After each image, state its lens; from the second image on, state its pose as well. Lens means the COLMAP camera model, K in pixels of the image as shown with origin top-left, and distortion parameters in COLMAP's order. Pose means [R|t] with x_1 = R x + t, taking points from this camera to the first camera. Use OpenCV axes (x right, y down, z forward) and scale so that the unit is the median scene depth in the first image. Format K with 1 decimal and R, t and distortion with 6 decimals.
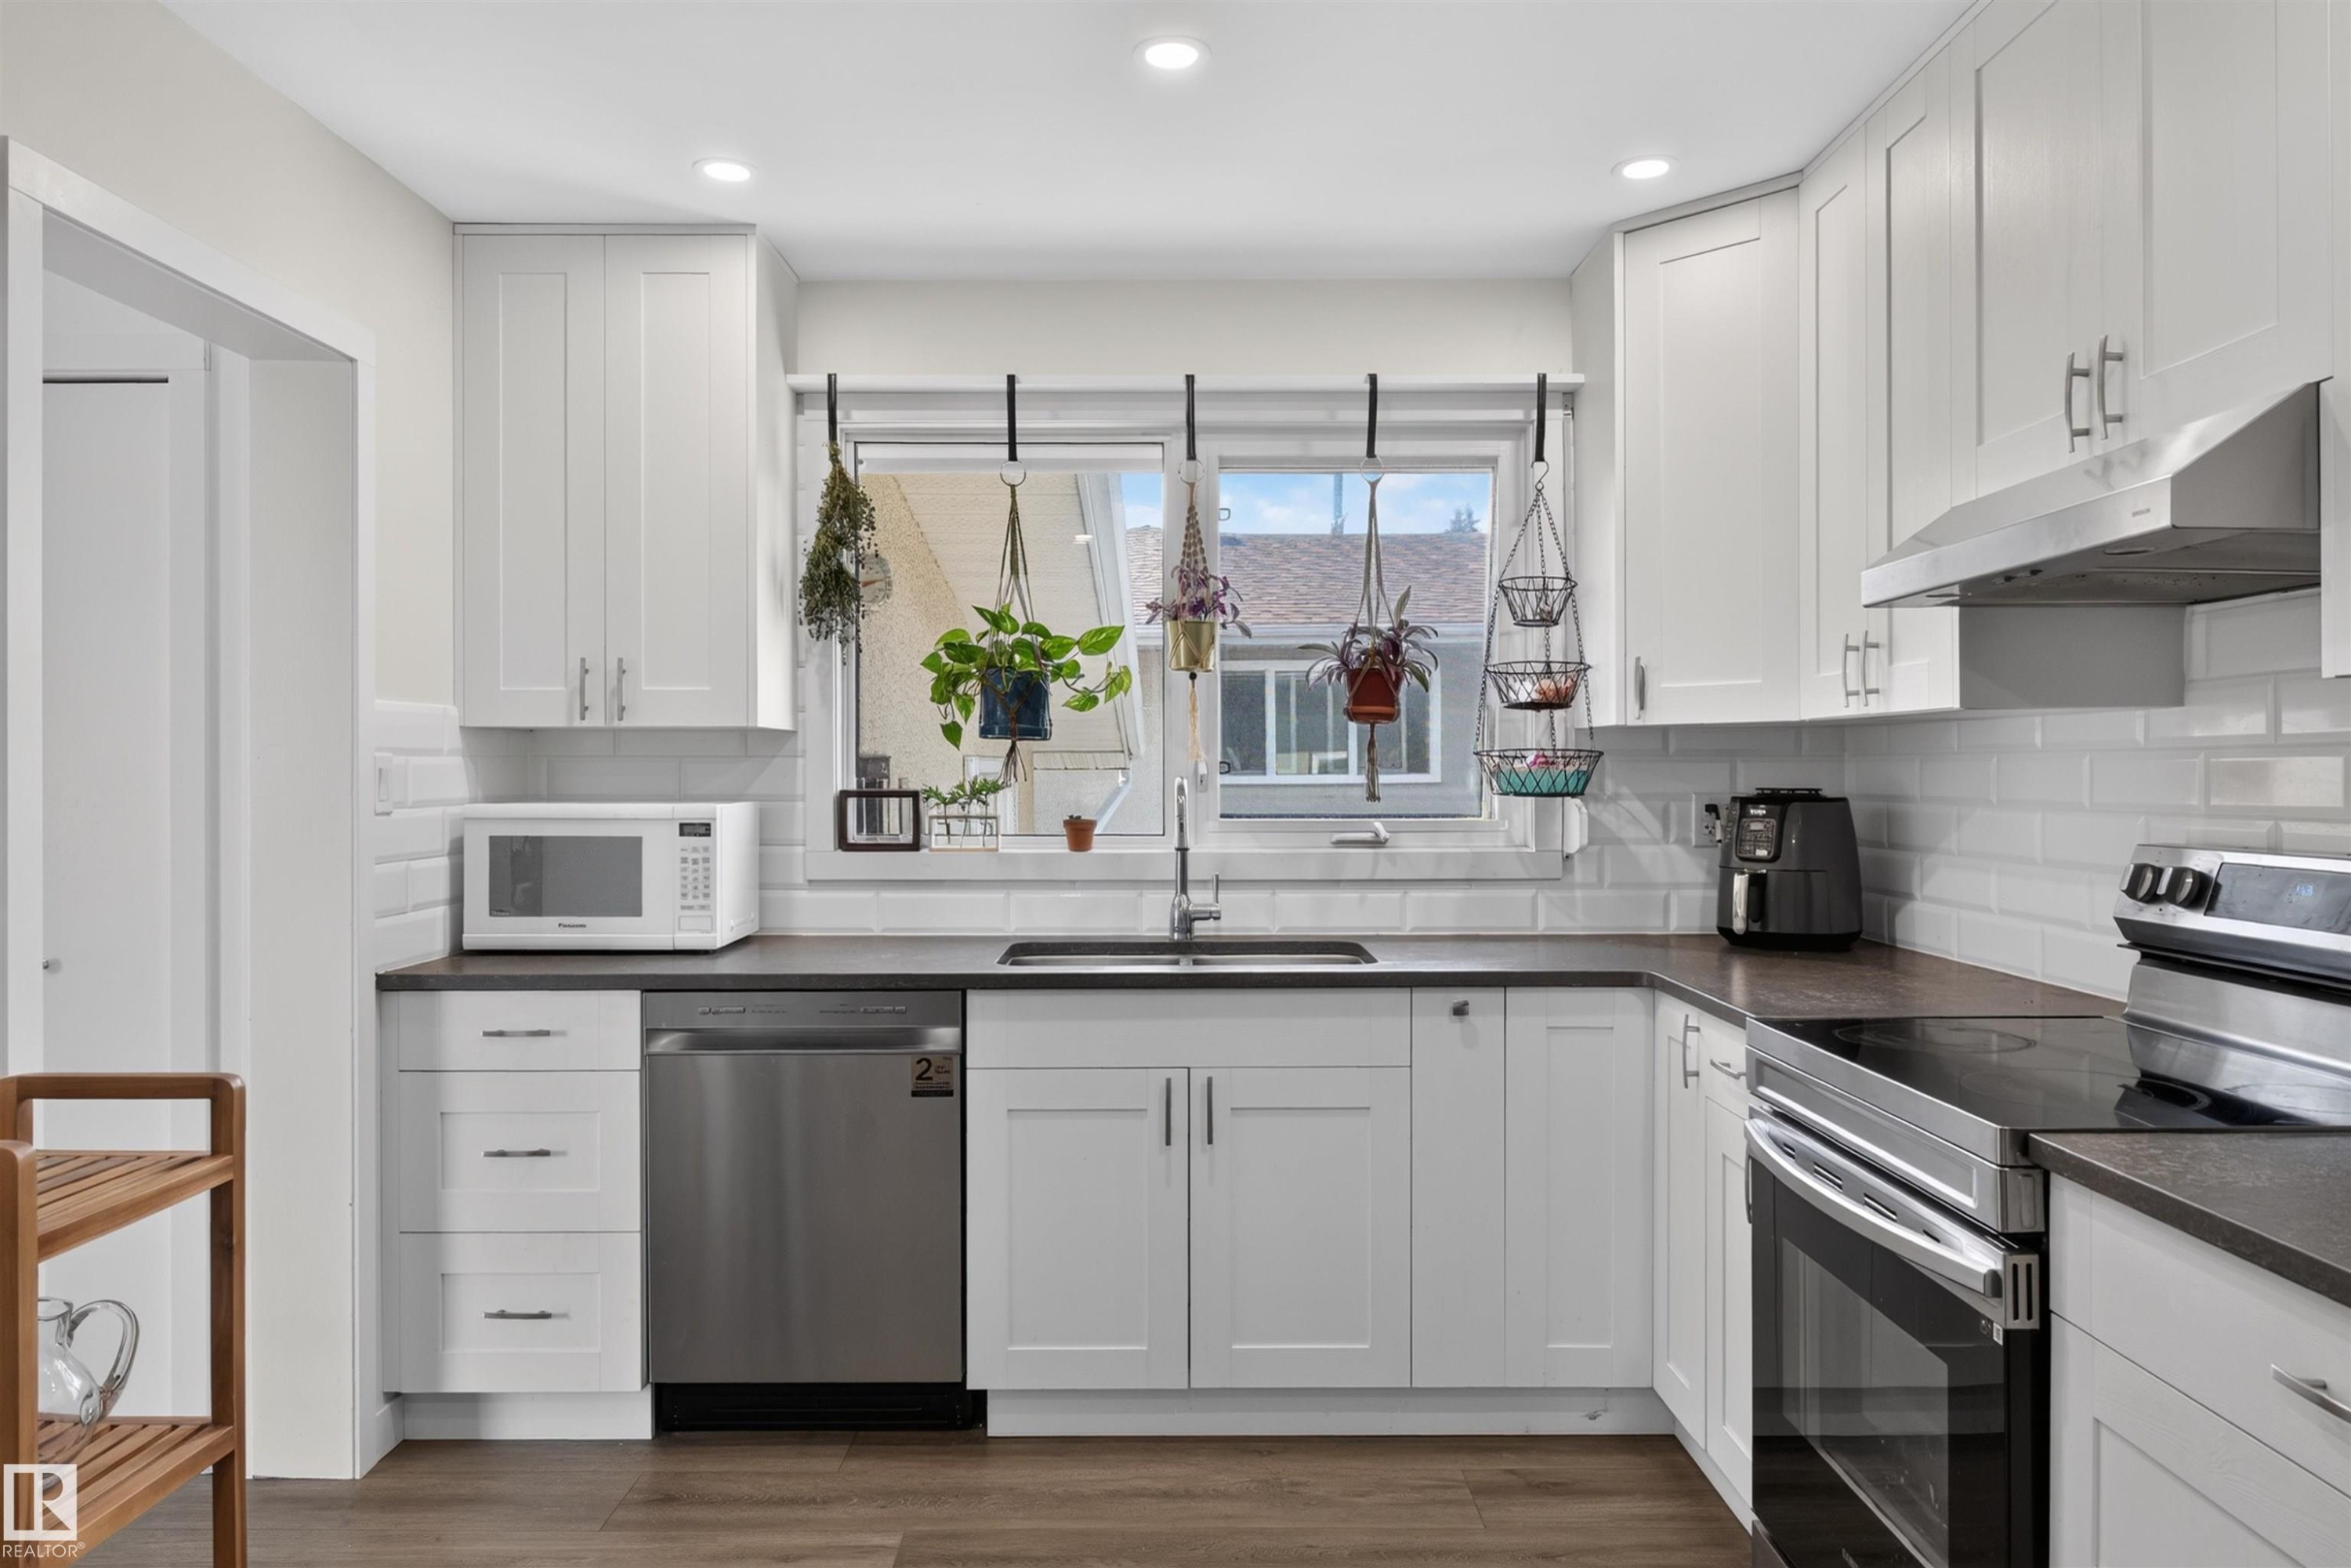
lens RADIAL K [[1612.5, 0, 1175.5], [0, 1612.5, 784.0], [0, 0, 1]] dist [0.029608, -0.001474]
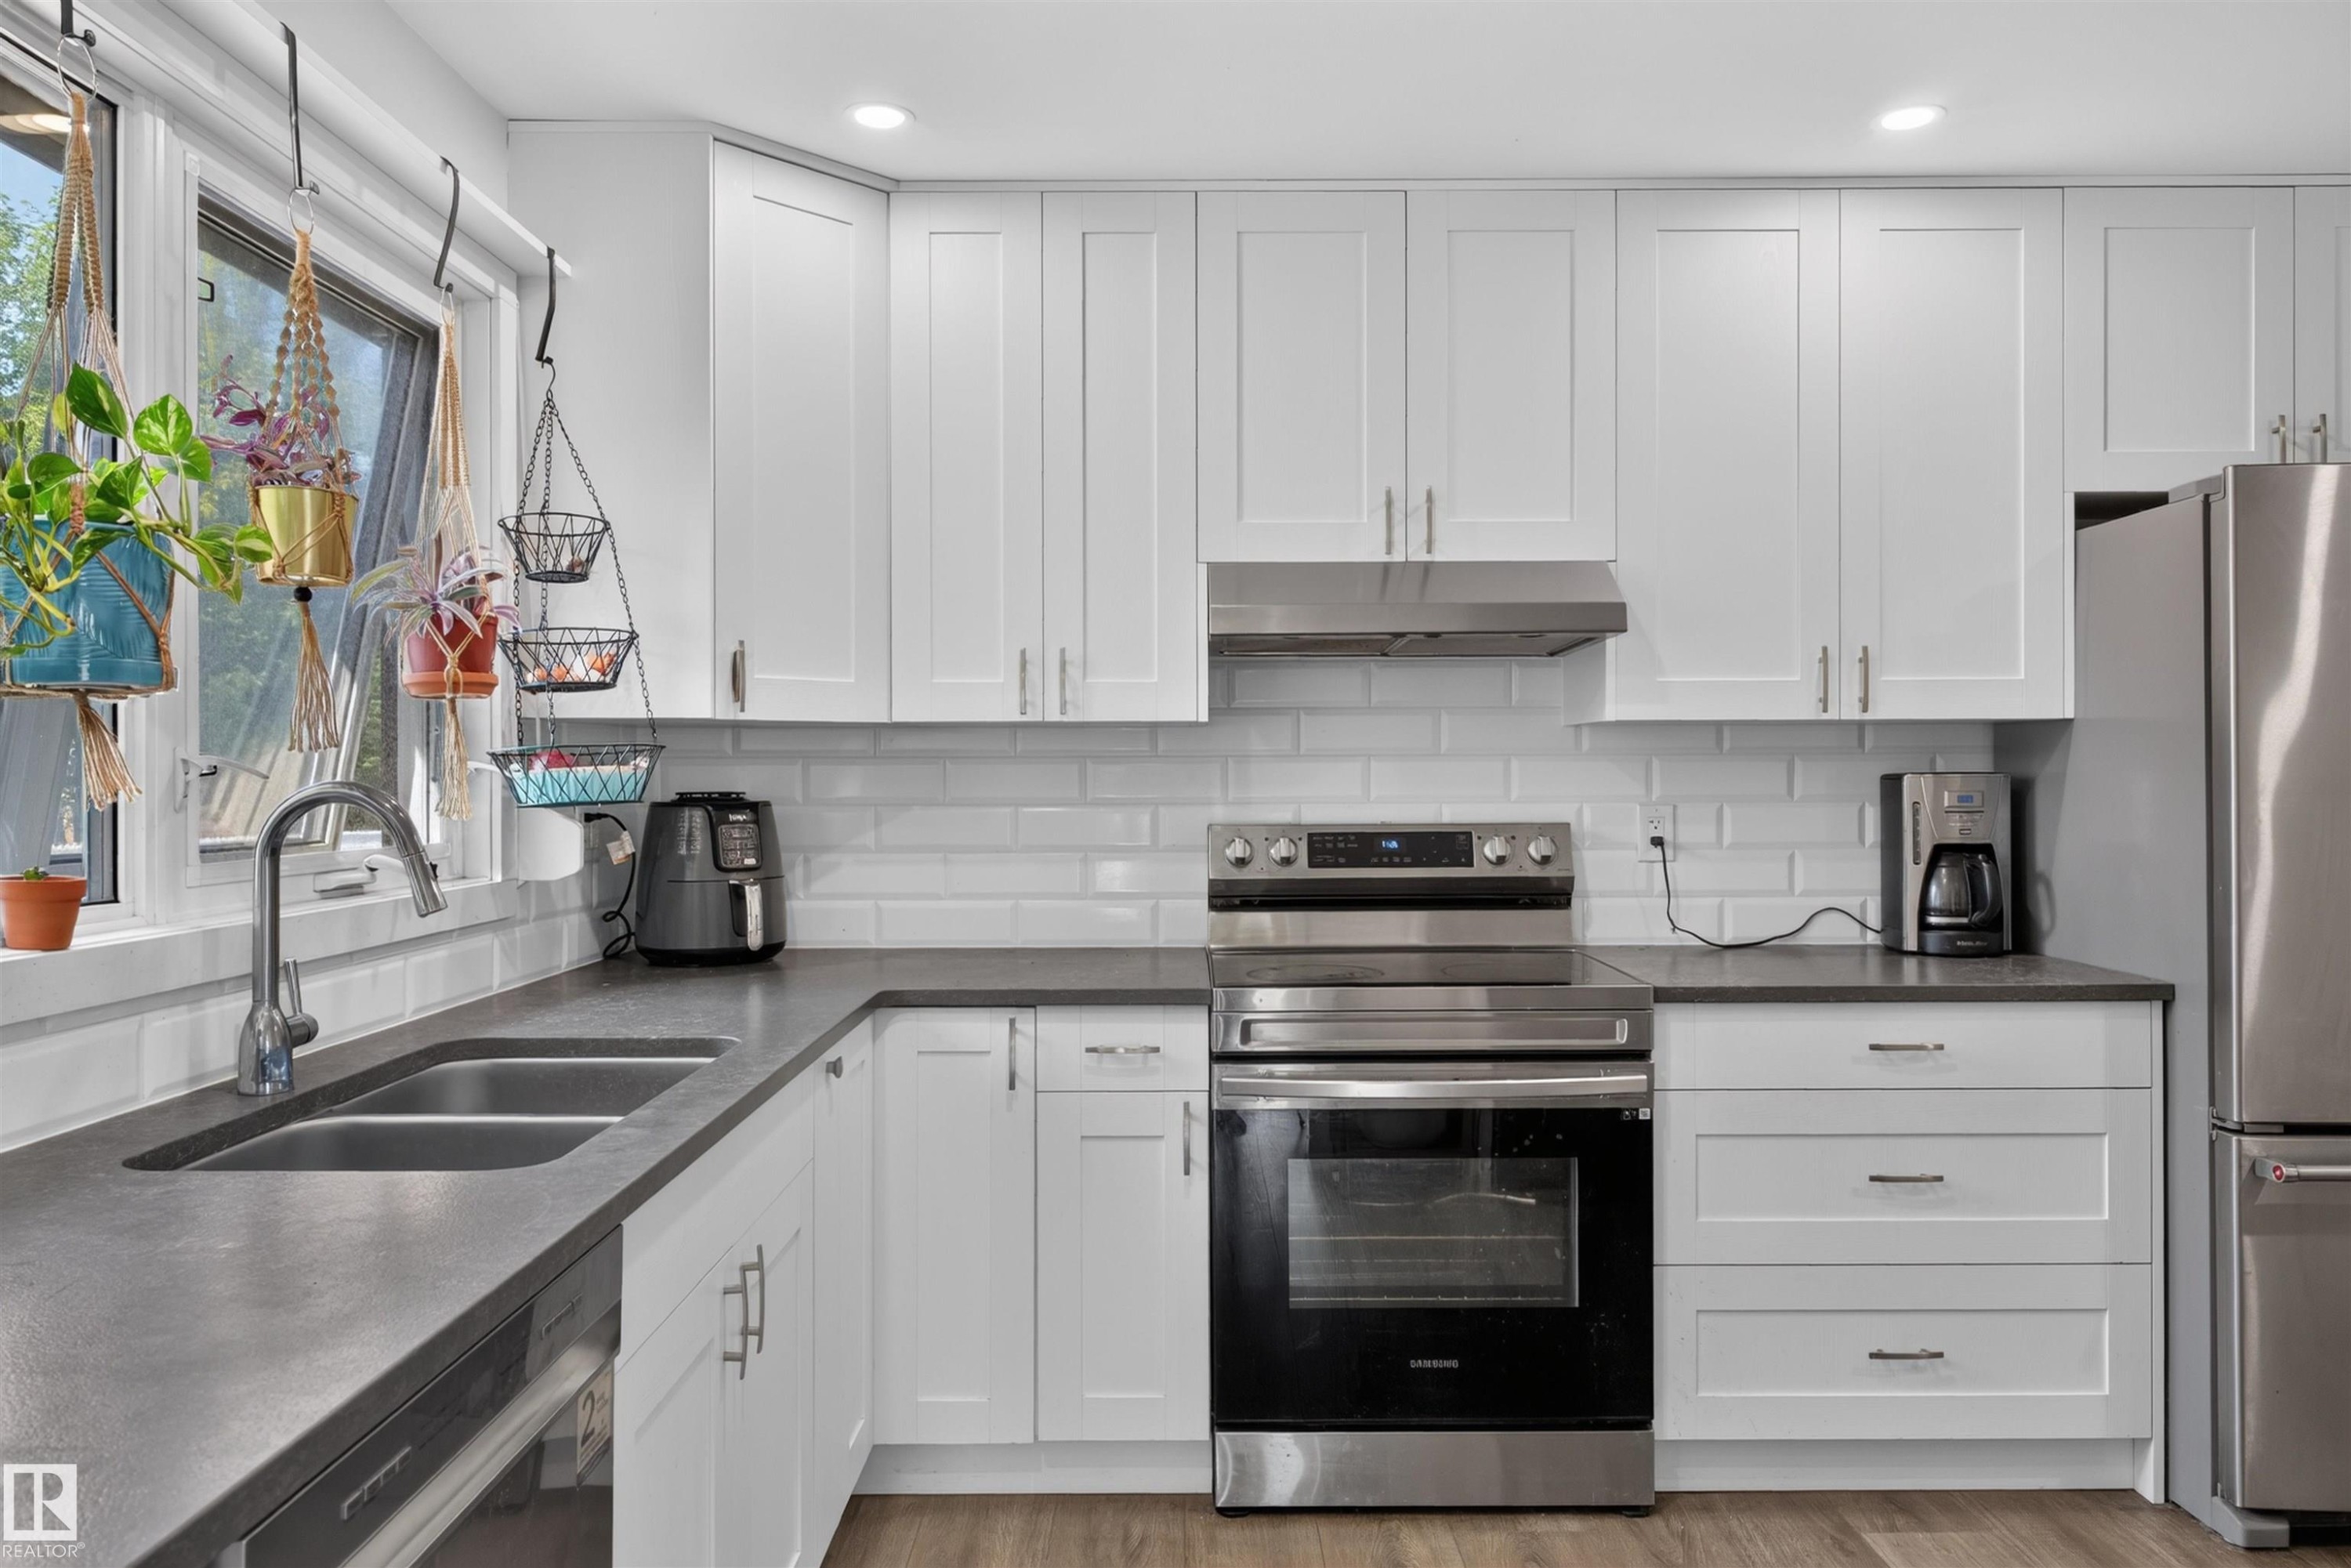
lens RADIAL K [[1612.5, 0, 1175.5], [0, 1612.5, 784.0], [0, 0, 1]] dist [0.029608, -0.001474]
pose [[-0.010935, -0.001910, 0.999938, -0.574223], [0.016085, 0.999868, 0.002086, -0.000124], [-0.999811, 0.016107, -0.010903, 0.764928]]
